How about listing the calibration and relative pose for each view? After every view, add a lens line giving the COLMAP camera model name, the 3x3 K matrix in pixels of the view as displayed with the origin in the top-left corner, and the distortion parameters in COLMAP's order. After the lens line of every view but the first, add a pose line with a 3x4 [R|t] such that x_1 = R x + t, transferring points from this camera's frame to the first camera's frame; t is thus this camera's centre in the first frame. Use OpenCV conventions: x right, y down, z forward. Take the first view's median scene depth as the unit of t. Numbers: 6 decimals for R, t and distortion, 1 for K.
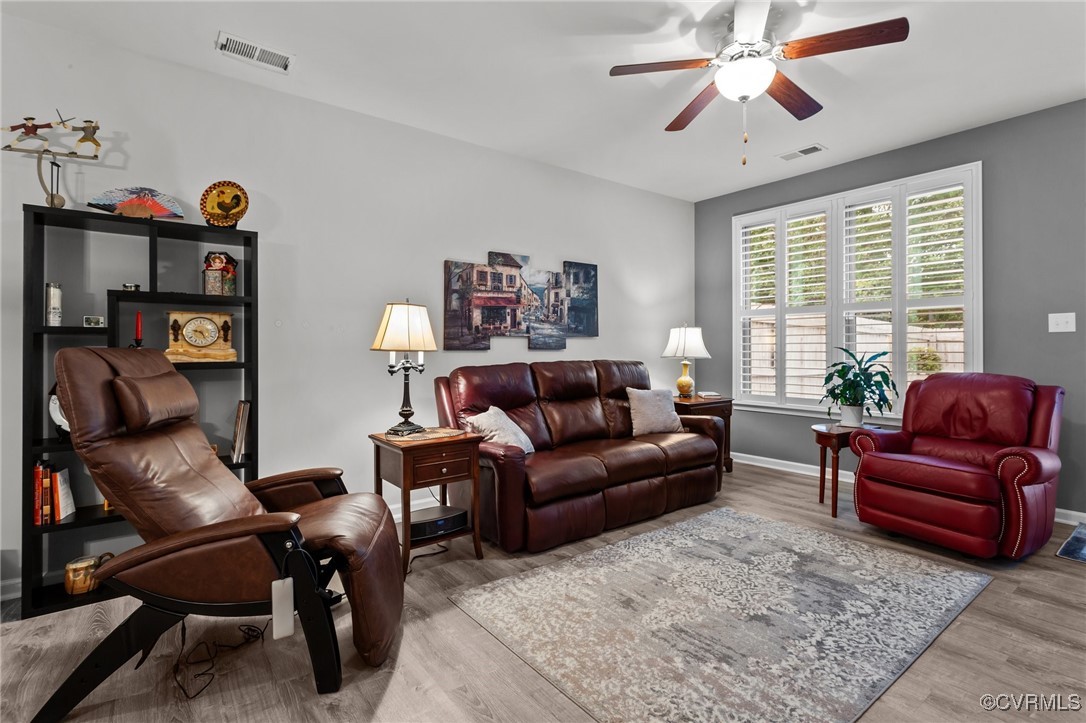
lens RADIAL K [[516.7, 0, 550.6], [0, 516.7, 365.0], [0, 0, 1]] dist [0.002736, 0.001187]
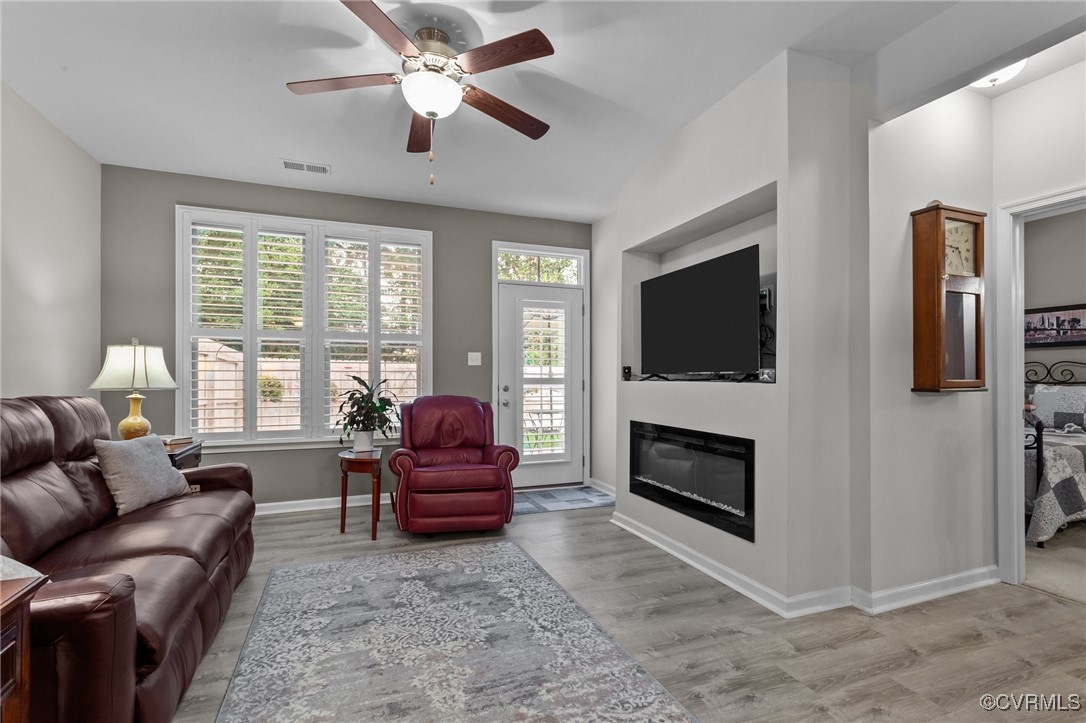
lens RADIAL K [[519.7, 0, 547.5], [0, 519.7, 387.0], [0, 0, 1]] dist [0.003071, 0.000642]
pose [[0.278070, -0.018223, 0.960388, -0.420527], [0.029878, 0.999500, 0.010315, -0.012904], [-0.960096, 0.025827, 0.278476, 0.455269]]
